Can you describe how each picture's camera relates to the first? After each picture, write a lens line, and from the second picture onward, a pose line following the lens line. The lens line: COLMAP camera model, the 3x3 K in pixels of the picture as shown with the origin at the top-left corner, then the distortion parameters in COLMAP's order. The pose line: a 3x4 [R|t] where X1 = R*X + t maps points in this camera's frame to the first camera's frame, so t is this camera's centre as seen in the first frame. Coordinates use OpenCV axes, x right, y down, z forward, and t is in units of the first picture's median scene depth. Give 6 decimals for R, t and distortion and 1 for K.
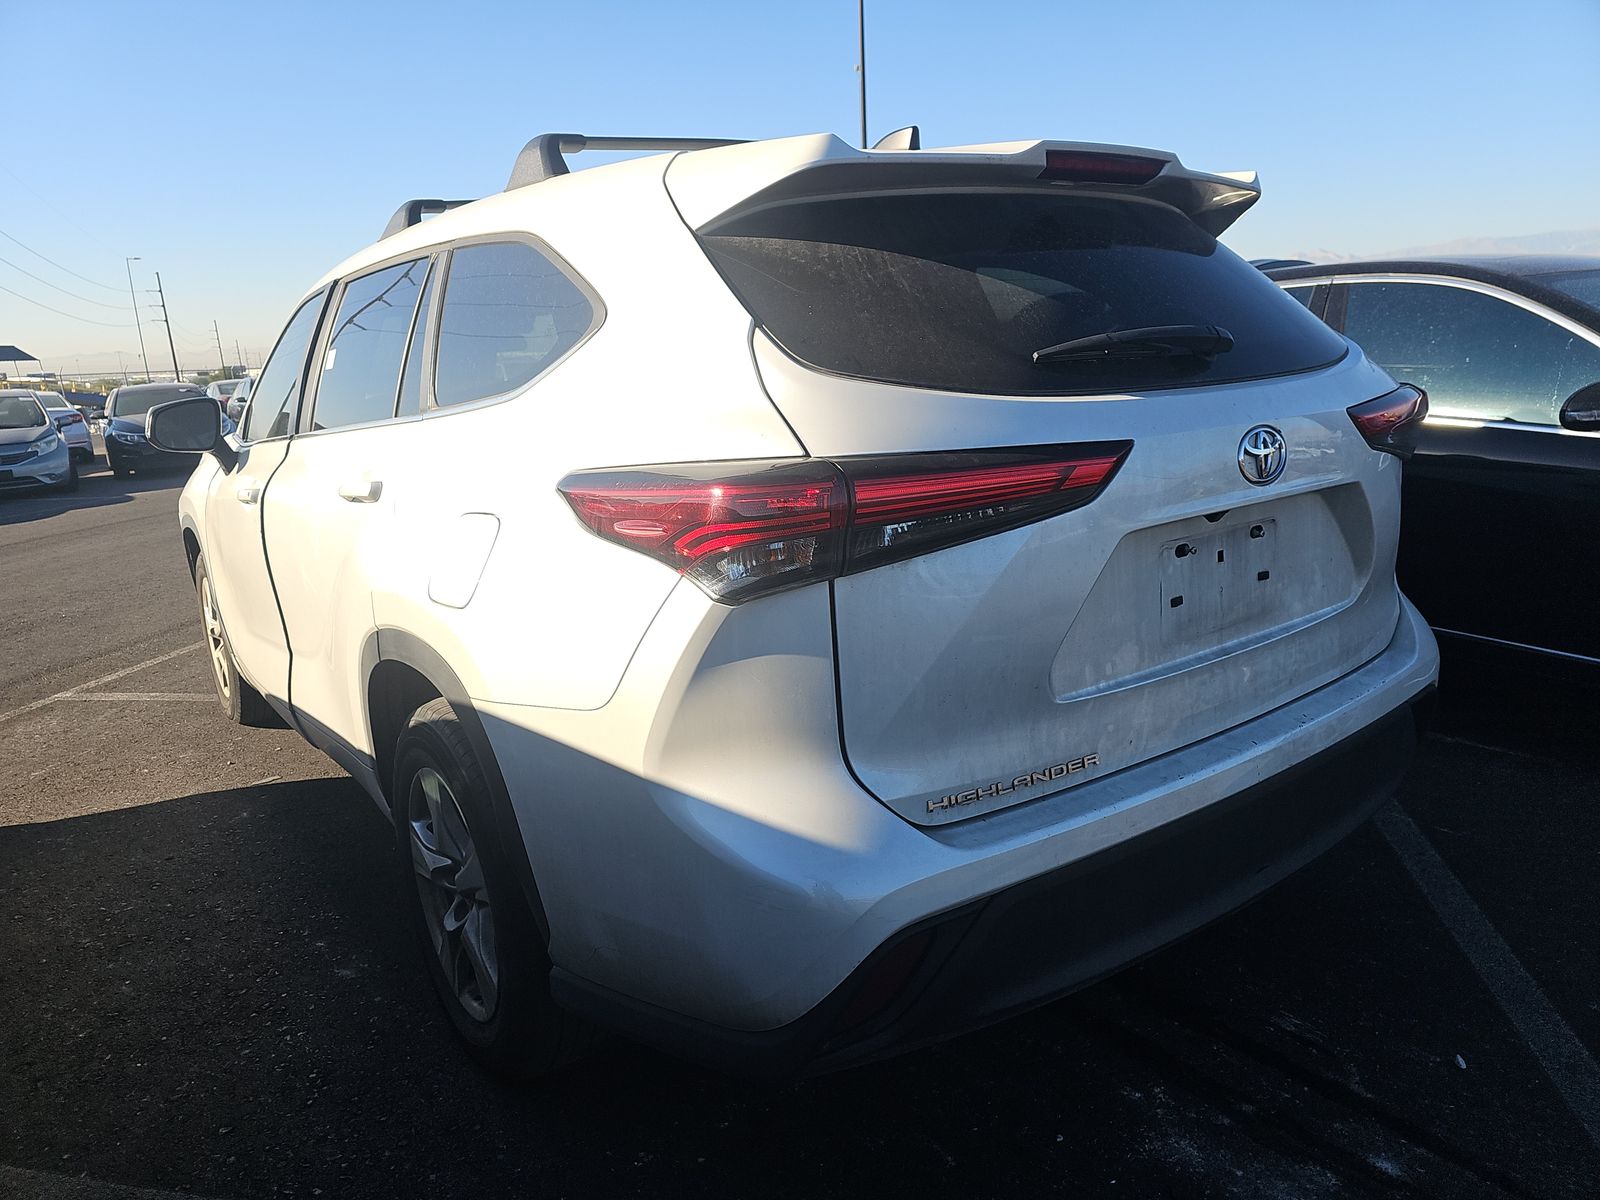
lens RADIAL K [[1077.1, 0, 838.8], [0, 1077.1, 607.8], [0, 0, 1]] dist [0.079390, -0.000832]
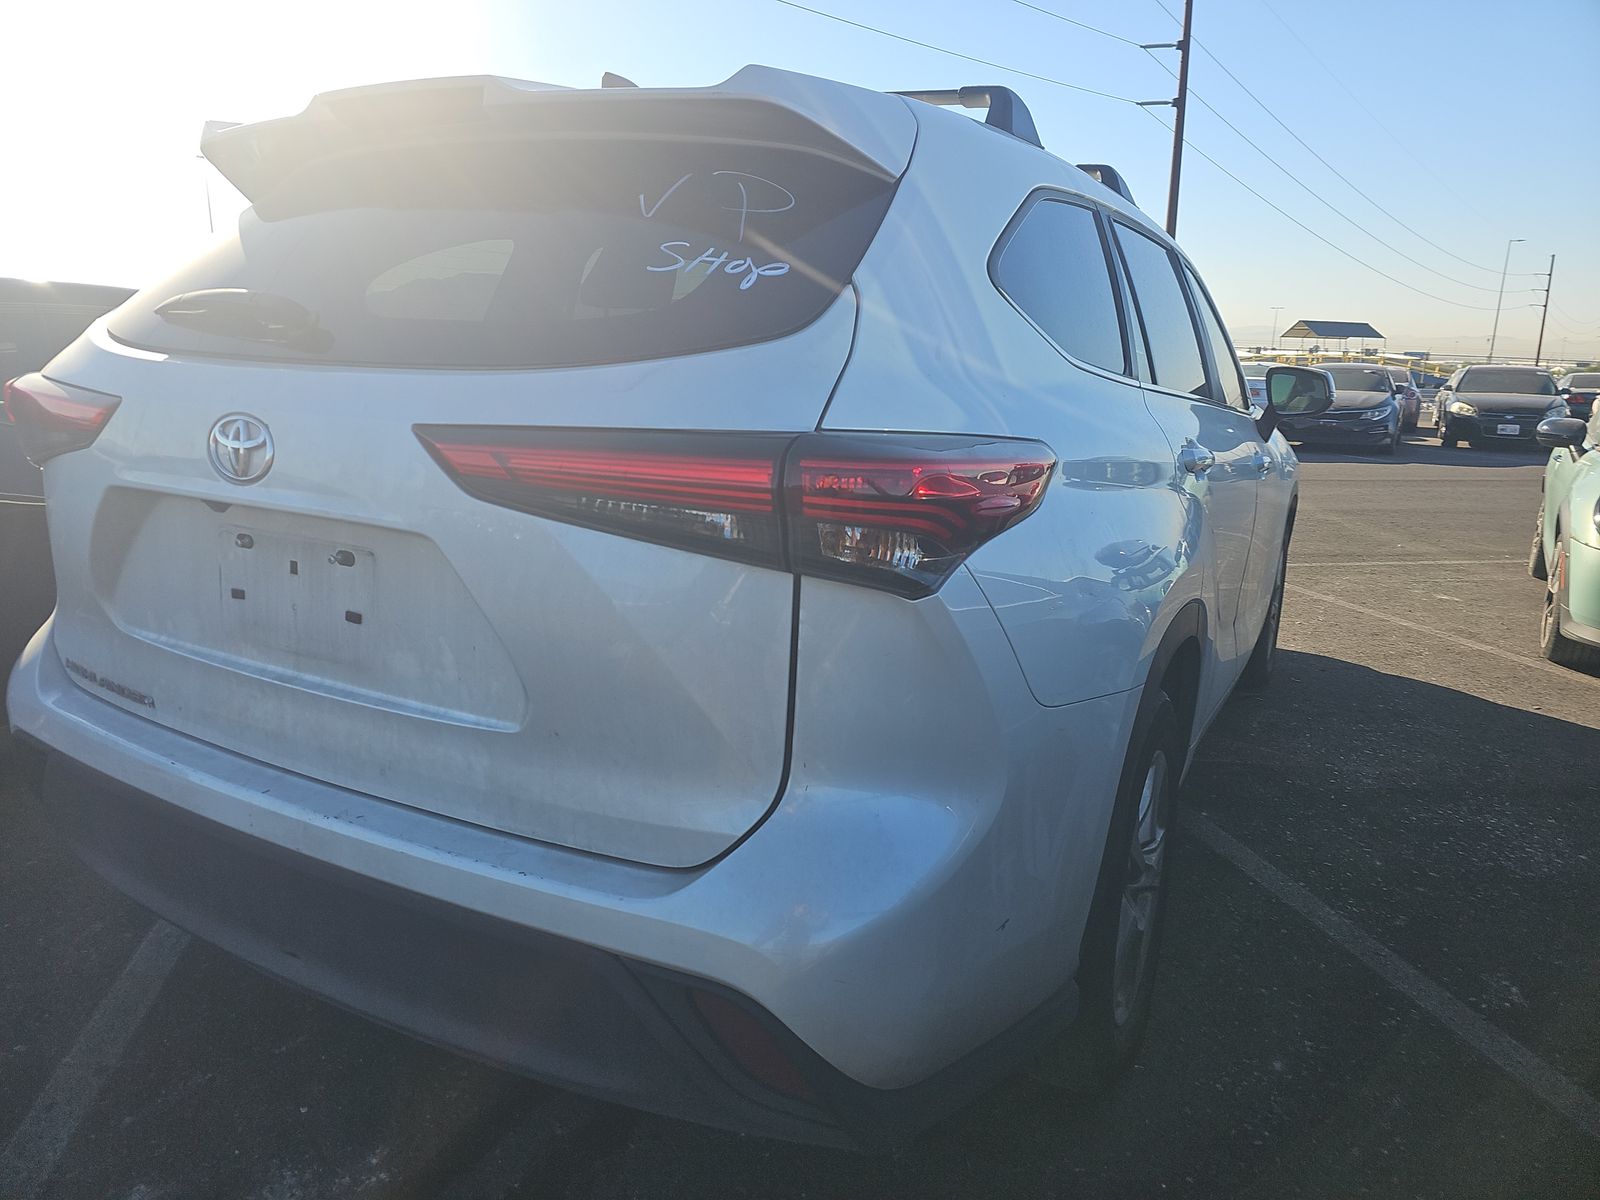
lens RADIAL K [[1049.8, 0, 800.0], [0, 1049.8, 600.0], [0, 0, 1]] dist [0.131840, -0.110988]
pose [[0.377183, 0.273469, -0.884843, 1.315642], [-0.259824, 0.948288, 0.182322, -0.293365], [0.888945, 0.161135, 0.428733, 1.057230]]
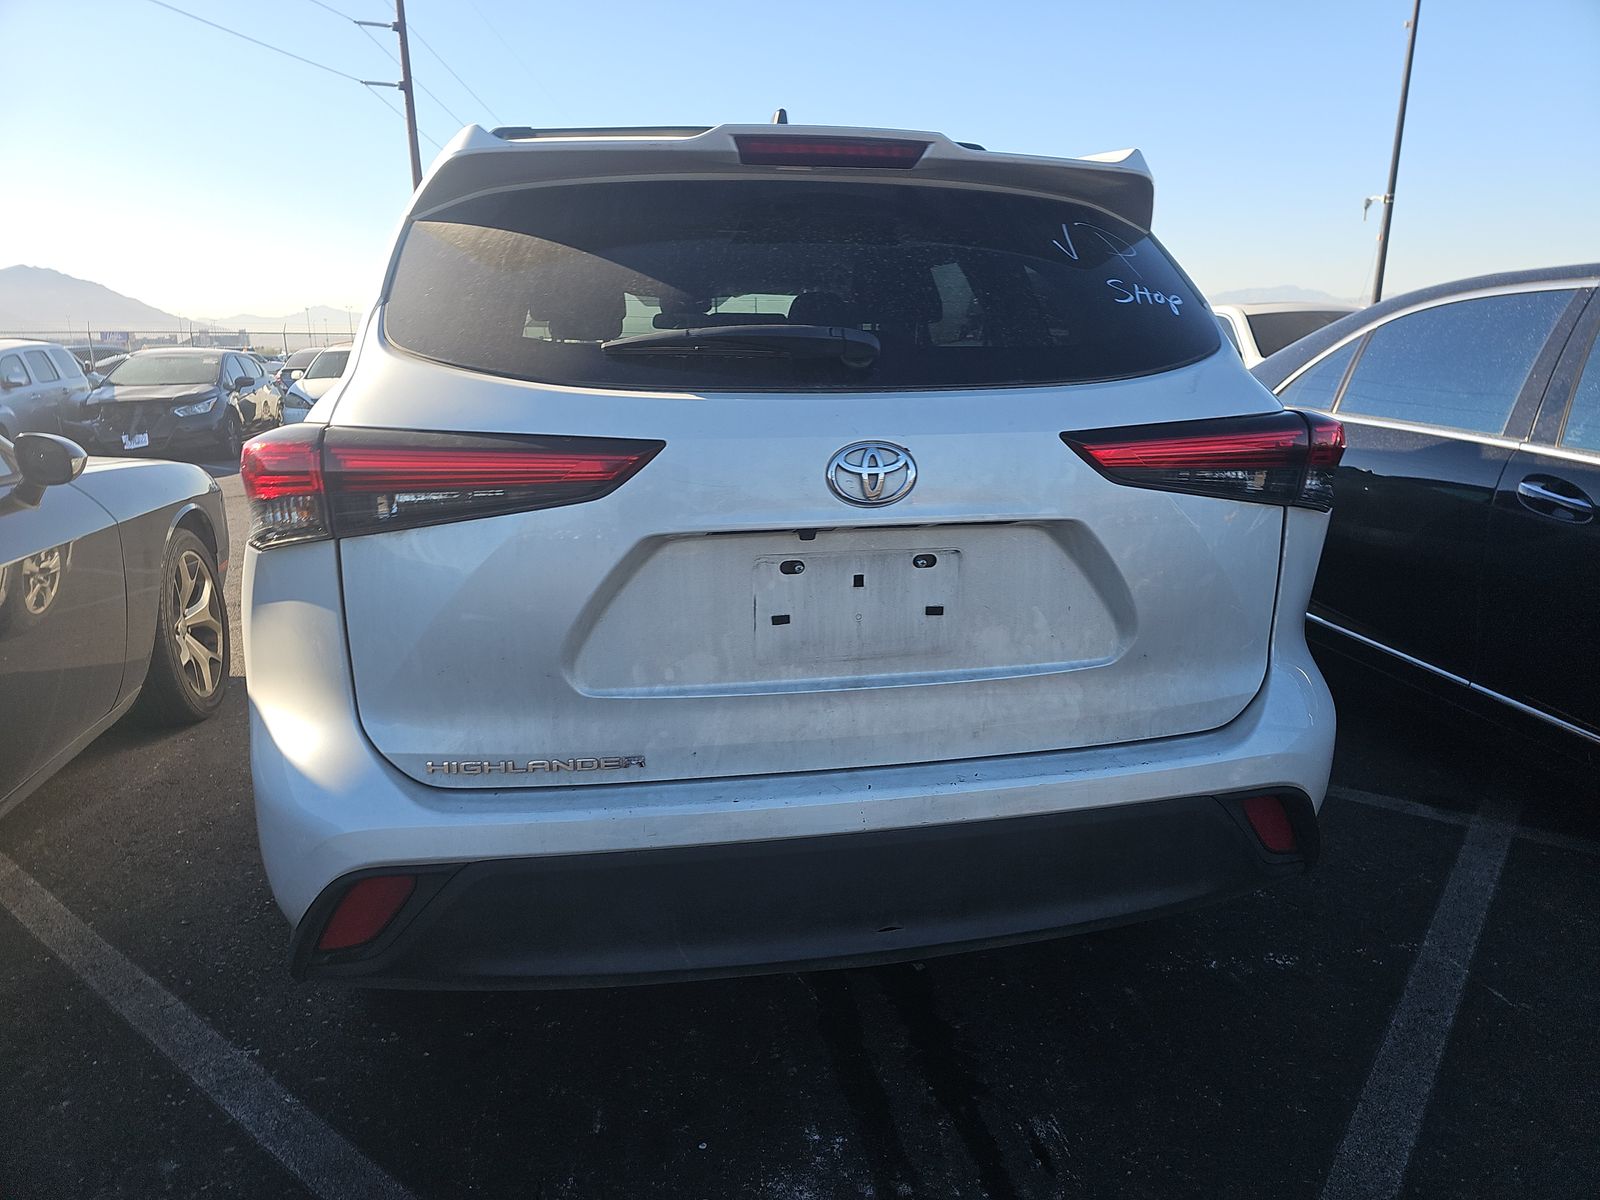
lens RADIAL K [[1049.8, 0, 800.0], [0, 1049.8, 600.0], [0, 0, 1]] dist [0.131840, -0.110988]
pose [[0.894003, 0.154683, -0.420515, 0.725084], [-0.146116, 0.987861, 0.052738, -0.074942], [0.423568, 0.014296, 0.905752, 0.184715]]
